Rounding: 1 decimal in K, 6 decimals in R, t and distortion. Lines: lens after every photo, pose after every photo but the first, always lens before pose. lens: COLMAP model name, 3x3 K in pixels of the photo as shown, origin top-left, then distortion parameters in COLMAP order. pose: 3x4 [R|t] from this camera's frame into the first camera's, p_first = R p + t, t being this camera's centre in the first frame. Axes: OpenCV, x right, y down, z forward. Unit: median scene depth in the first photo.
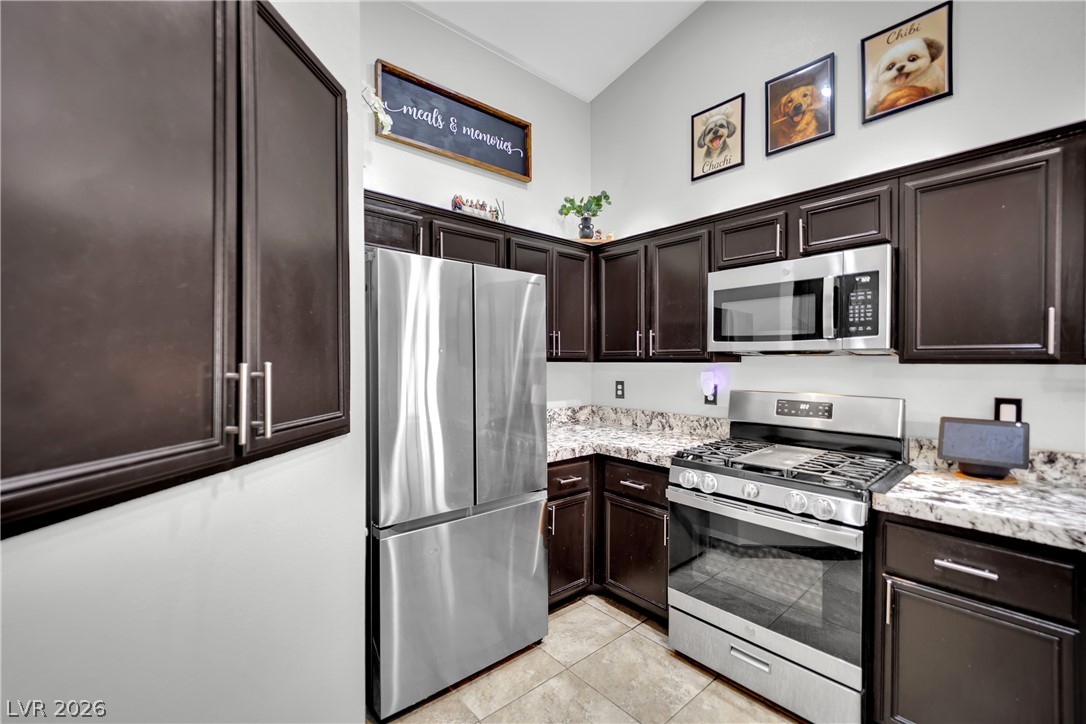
lens RADIAL K [[452.0, 0, 533.0], [0, 452.0, 366.3], [0, 0, 1]] dist [-0.013931, -0.001946]
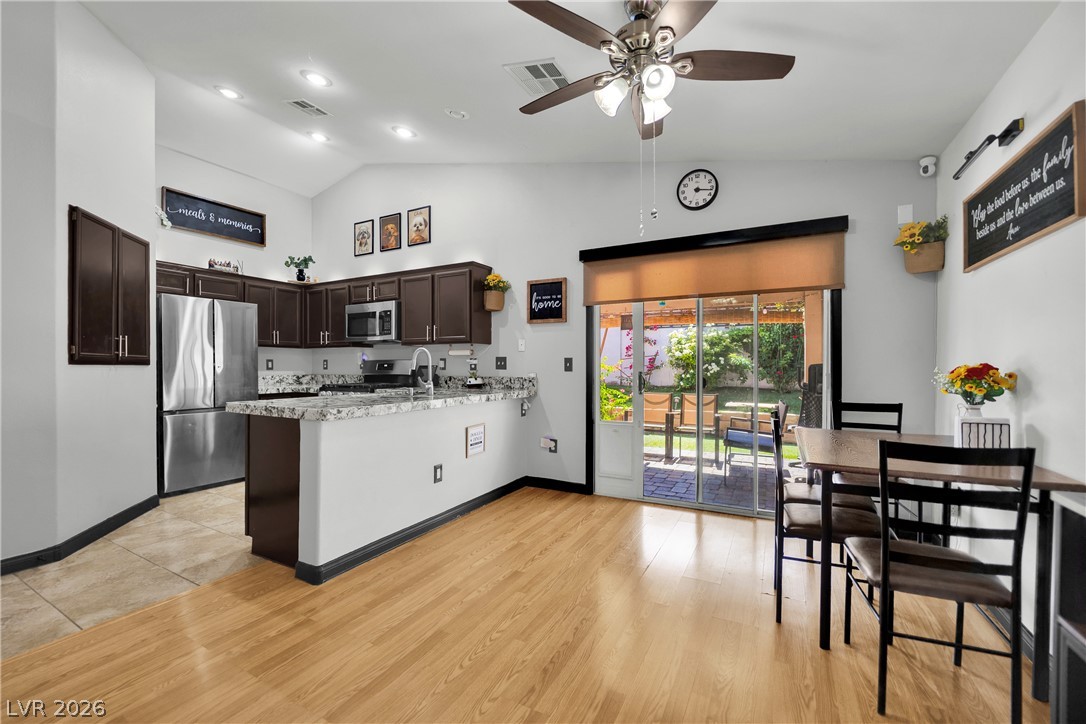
lens RADIAL K [[452.0, 0, 533.0], [0, 452.0, 369.0], [0, 0, 1]] dist [-0.013931, -0.001946]
pose [[0.935765, -0.005857, 0.352575, 0.450391], [0.006932, 0.999974, -0.001784, 0.105398], [-0.352556, 0.004114, 0.935782, -1.308912]]
